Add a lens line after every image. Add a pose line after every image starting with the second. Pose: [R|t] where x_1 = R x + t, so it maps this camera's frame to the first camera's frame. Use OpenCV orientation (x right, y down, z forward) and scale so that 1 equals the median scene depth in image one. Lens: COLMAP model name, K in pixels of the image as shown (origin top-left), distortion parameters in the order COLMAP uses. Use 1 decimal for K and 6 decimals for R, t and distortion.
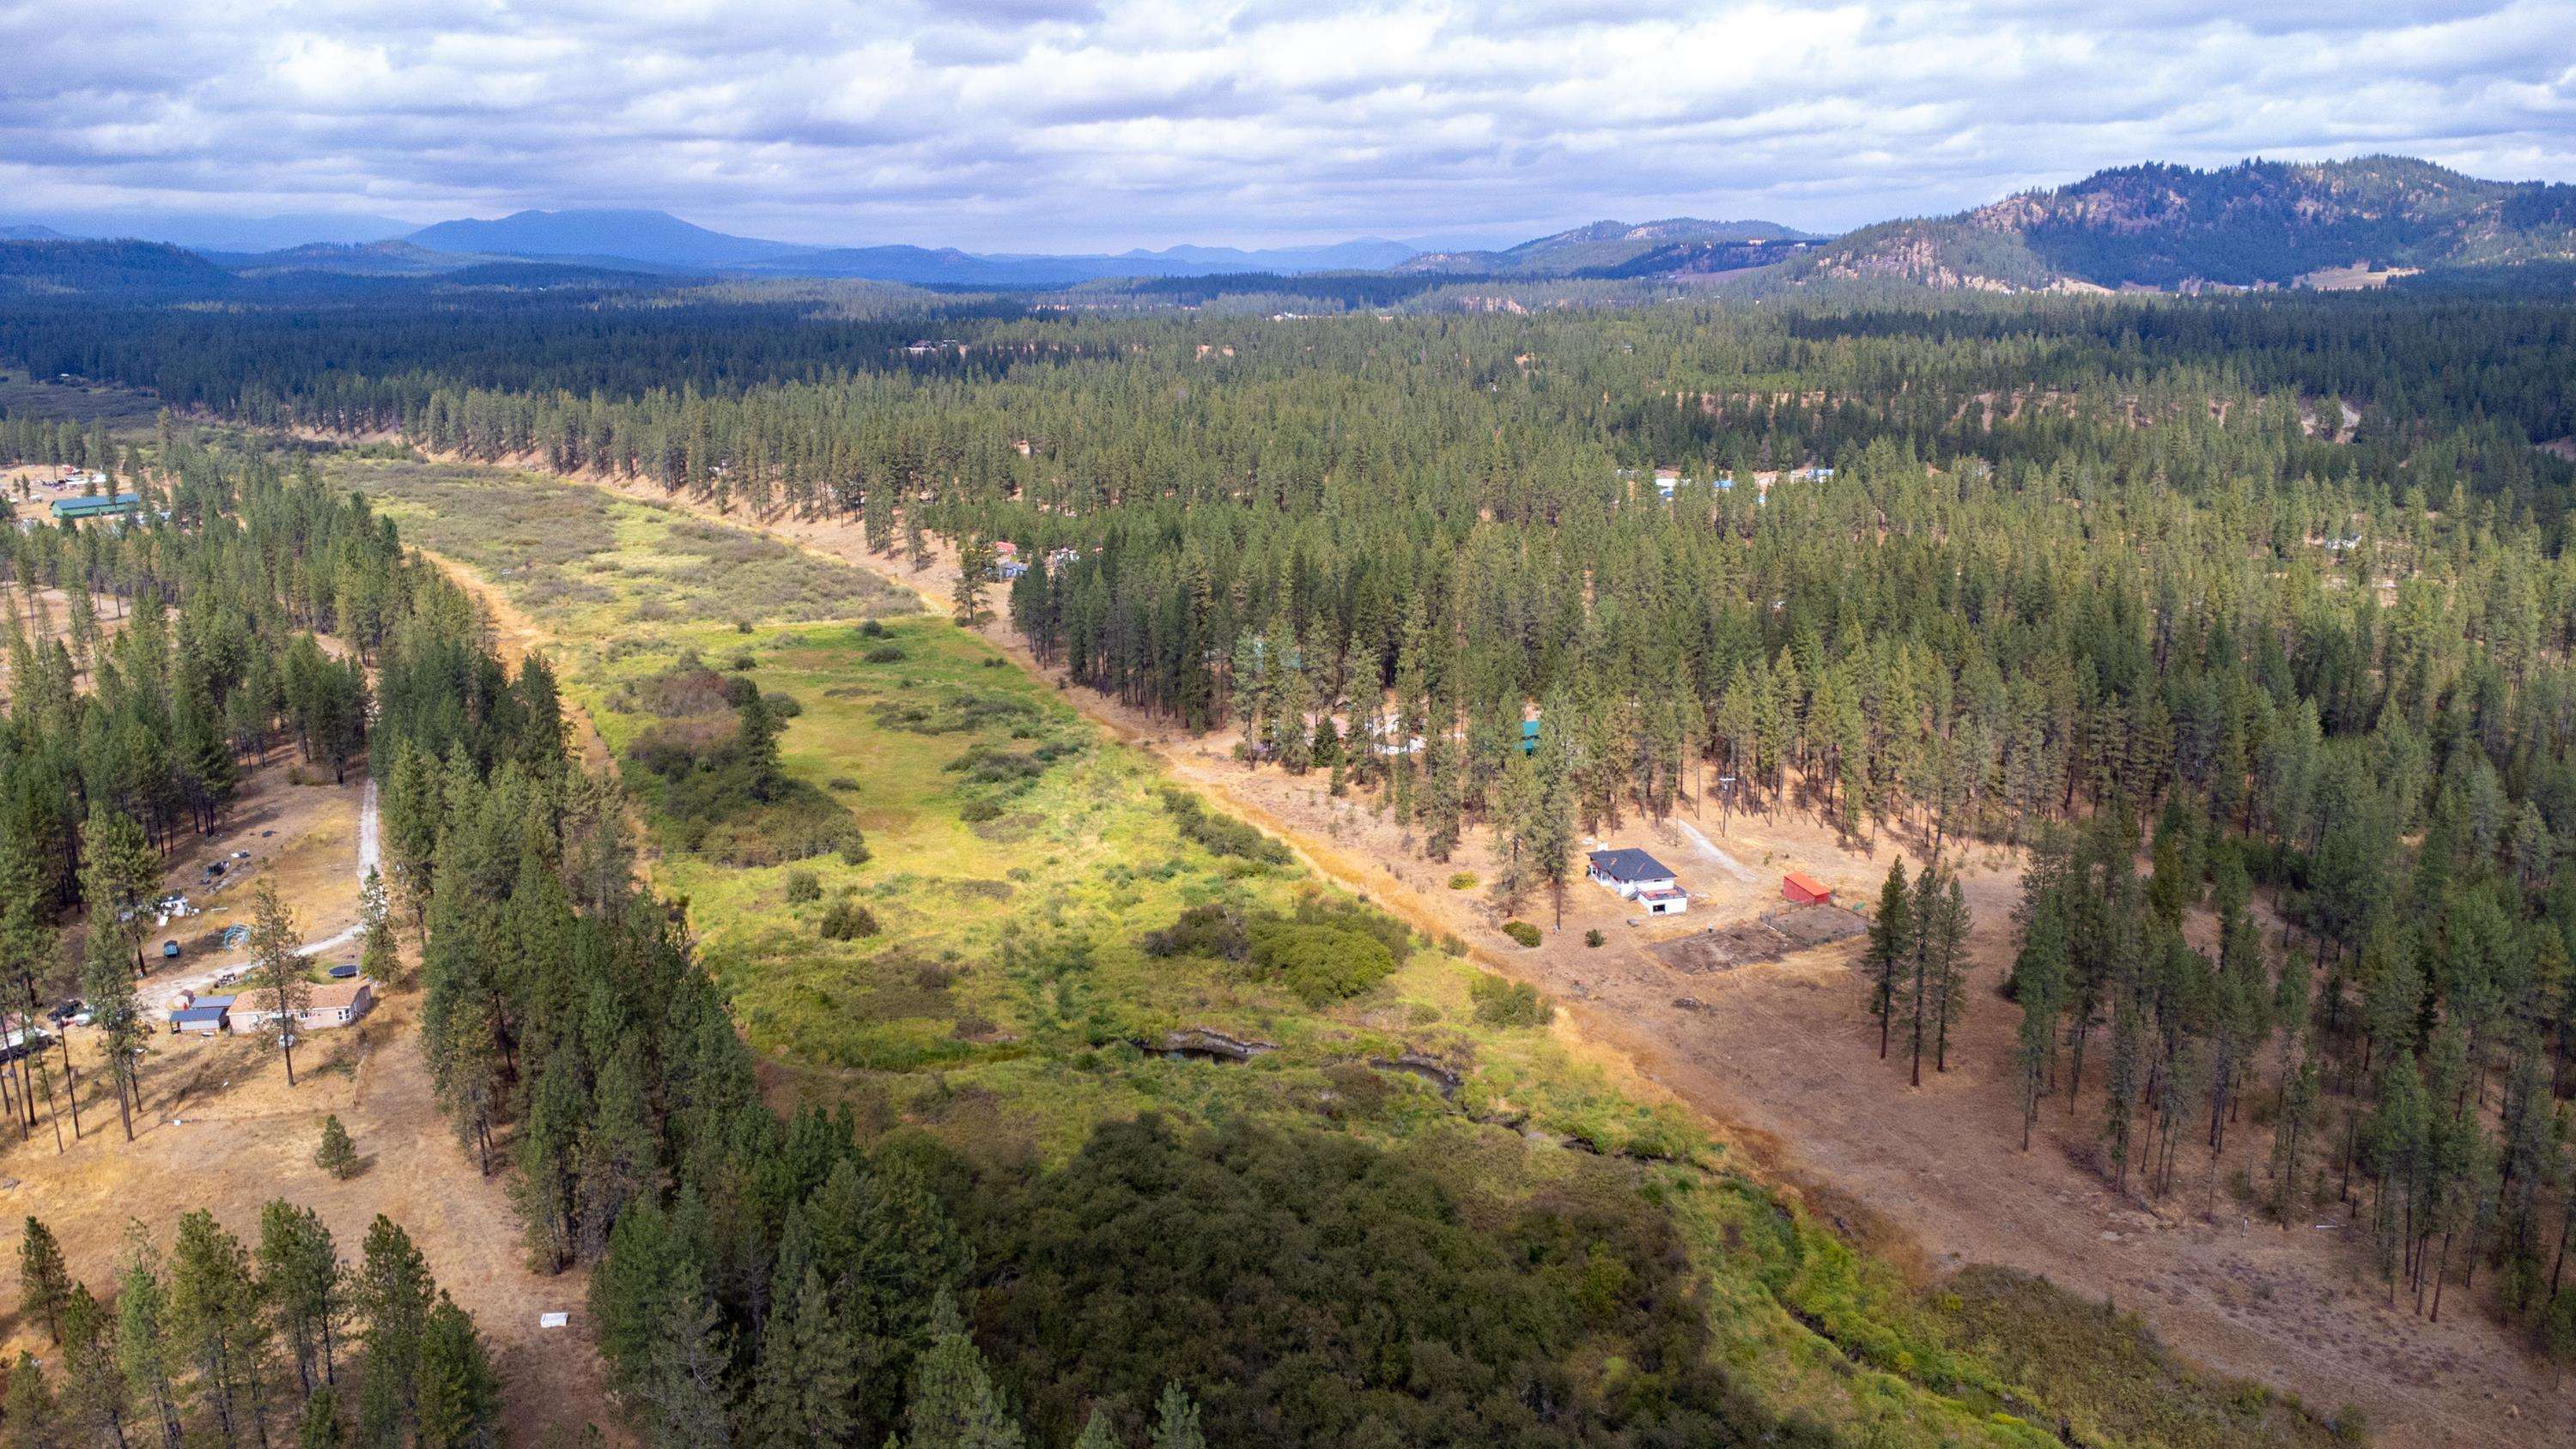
lens RADIAL K [[1844.4, 0, 1288.0], [0, 1844.4, 724.5], [0, 0, 1]] dist [0.019033, 0.001709]
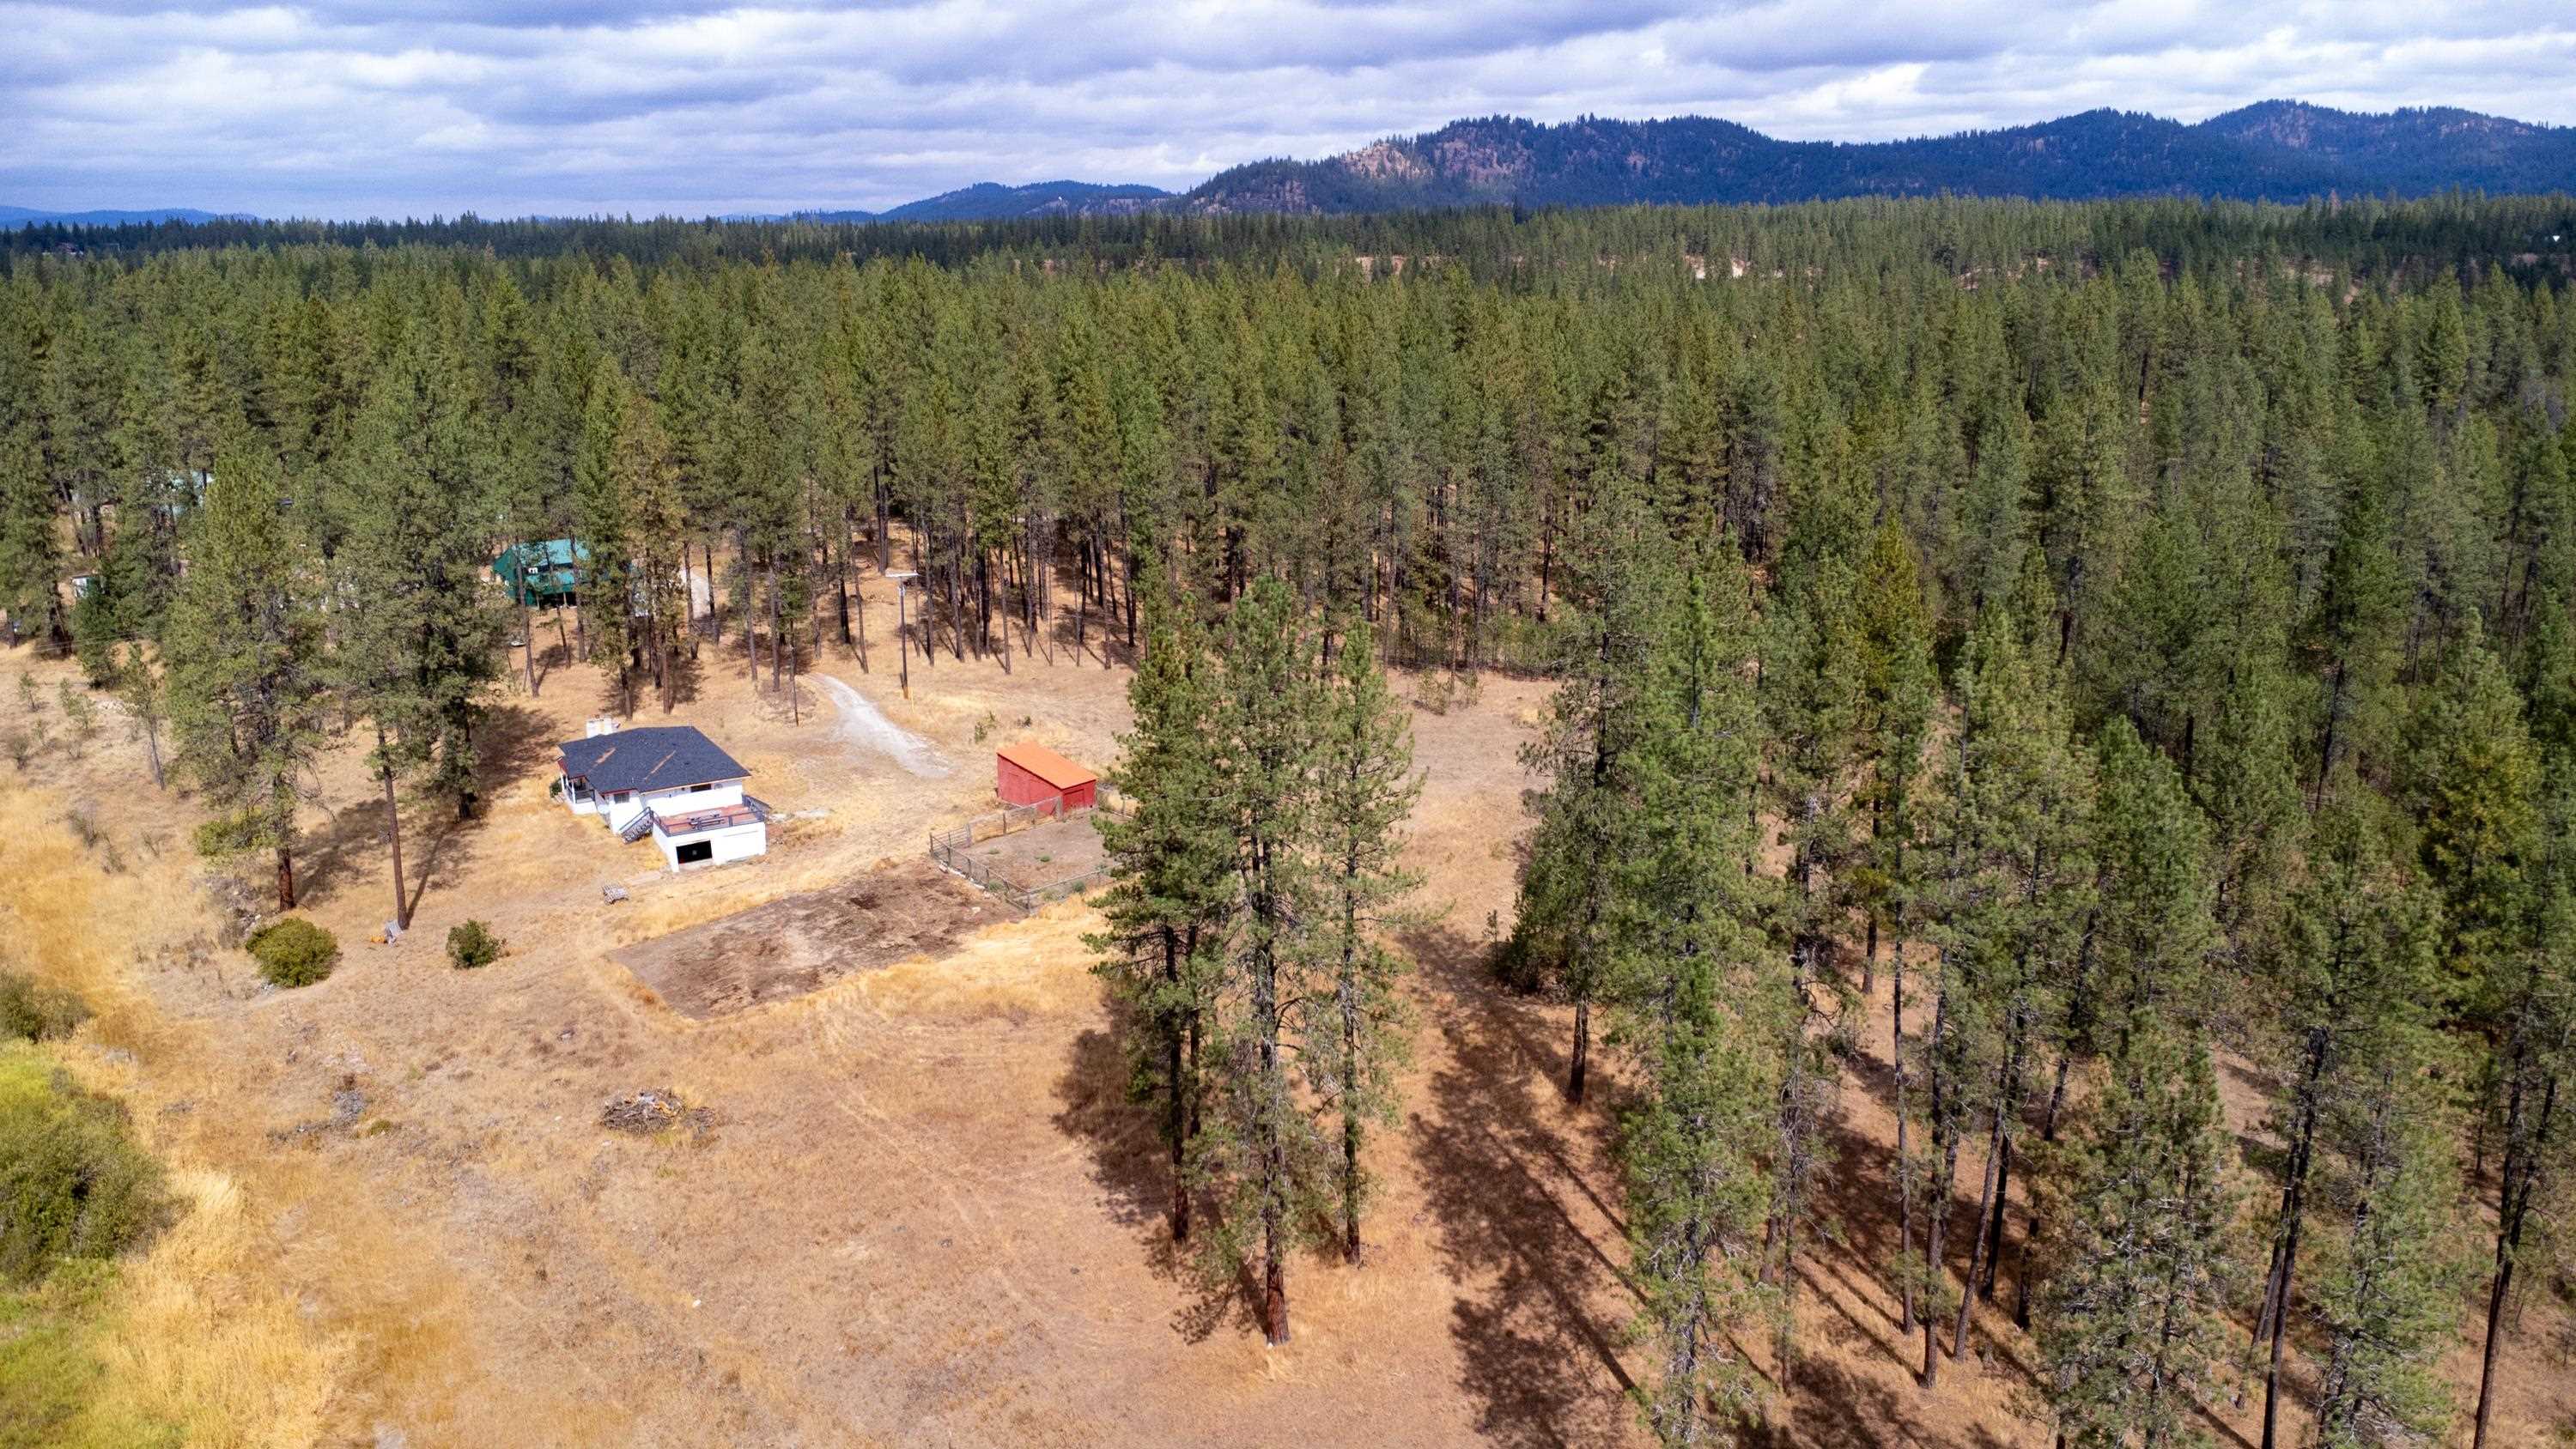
lens RADIAL K [[1844.4, 0, 1288.0], [0, 1844.4, 724.5], [0, 0, 1]] dist [0.019033, 0.001709]
pose [[0.950914, -0.070284, 0.301367, 0.200996], [0.067893, 0.997523, 0.018413, 0.071139], [-0.301915, 0.002951, 0.953330, 0.556510]]
